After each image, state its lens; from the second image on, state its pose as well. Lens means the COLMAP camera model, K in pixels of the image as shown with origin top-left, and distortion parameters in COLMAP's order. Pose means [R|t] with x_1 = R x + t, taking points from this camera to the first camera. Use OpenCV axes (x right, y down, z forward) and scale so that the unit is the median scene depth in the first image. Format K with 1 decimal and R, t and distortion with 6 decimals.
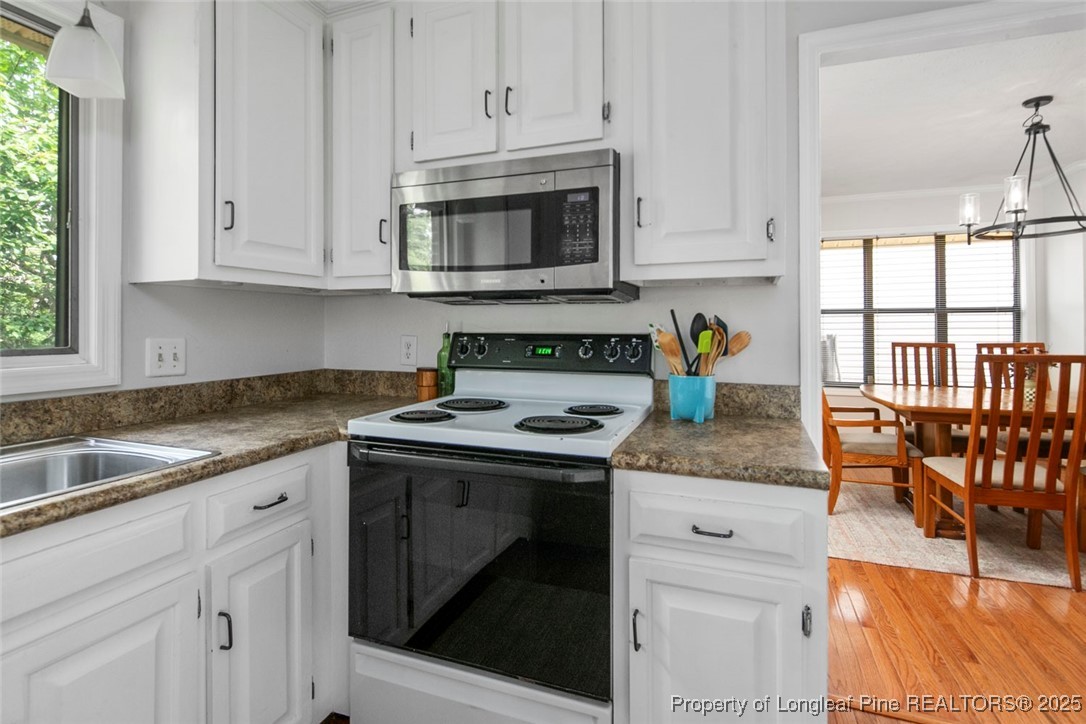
lens RADIAL K [[526.0, 0, 545.3], [0, 526.0, 321.4], [0, 0, 1]] dist [0.003990, -0.003654]
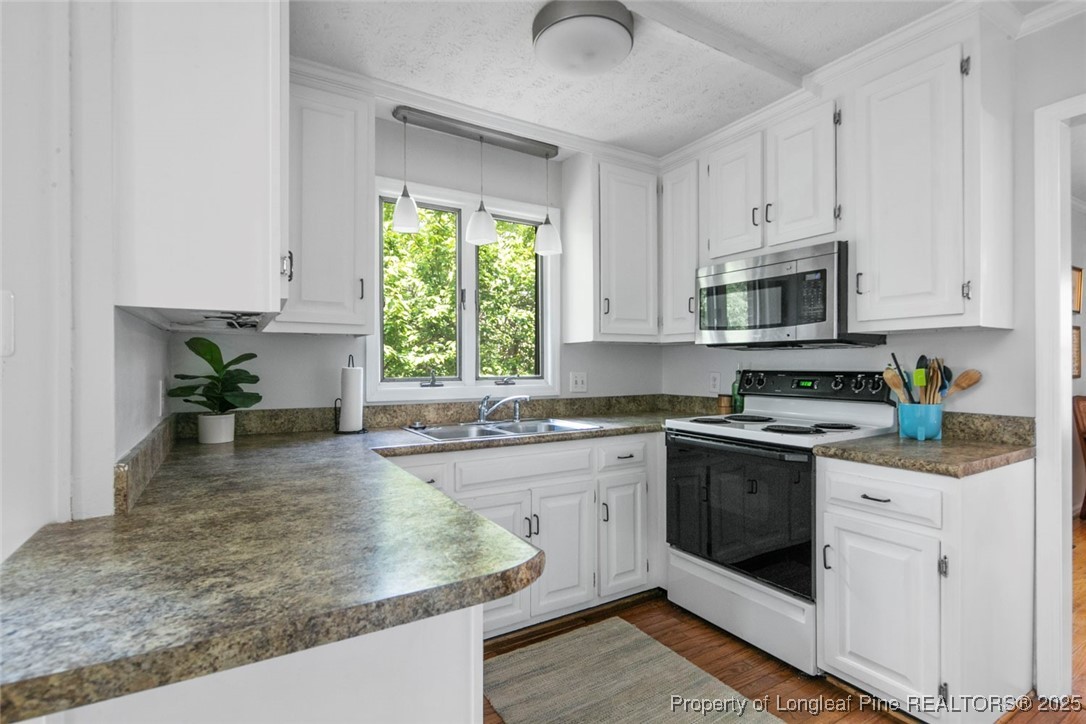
lens RADIAL K [[526.0, 0, 546.0], [0, 526.0, 365.7], [0, 0, 1]] dist [0.003990, -0.003654]
pose [[0.787211, -0.000791, -0.616684, 0.307541], [0.006440, 0.999955, 0.006938, -0.004357], [0.616651, -0.009433, 0.787180, -0.487745]]
